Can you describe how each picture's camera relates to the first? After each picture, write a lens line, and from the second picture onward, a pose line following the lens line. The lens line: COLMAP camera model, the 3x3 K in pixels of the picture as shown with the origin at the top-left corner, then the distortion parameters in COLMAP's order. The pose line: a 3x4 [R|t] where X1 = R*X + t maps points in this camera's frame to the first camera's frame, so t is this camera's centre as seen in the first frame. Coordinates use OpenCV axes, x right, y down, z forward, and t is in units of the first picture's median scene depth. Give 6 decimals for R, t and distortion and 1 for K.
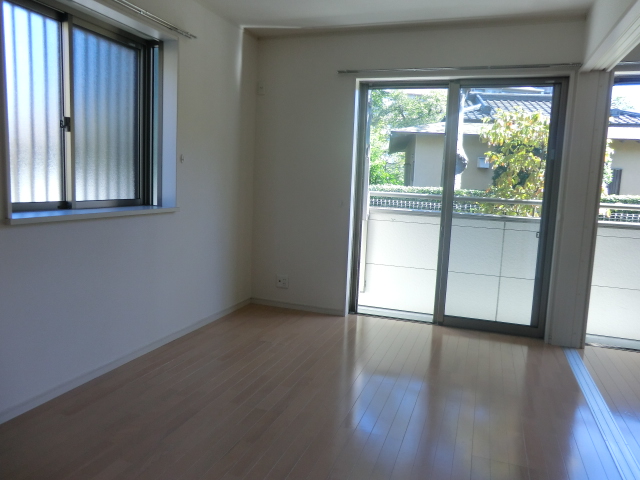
lens RADIAL K [[477.2, 0, 320.0], [0, 477.2, 240.0], [0, 0, 1]] dist [-0.026248, 0.010615]
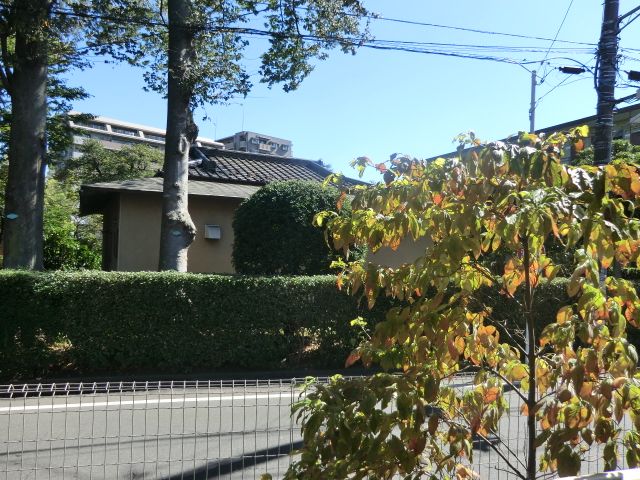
lens RADIAL K [[477.2, 0, 320.0], [0, 477.2, 240.0], [0, 0, 1]] dist [-0.026248, 0.010615]
pose [[0.822583, -0.005624, 0.568617, 0.044399], [0.077370, 0.991759, -0.102117, -0.055176], [-0.563357, 0.127993, 0.816240, 0.261234]]
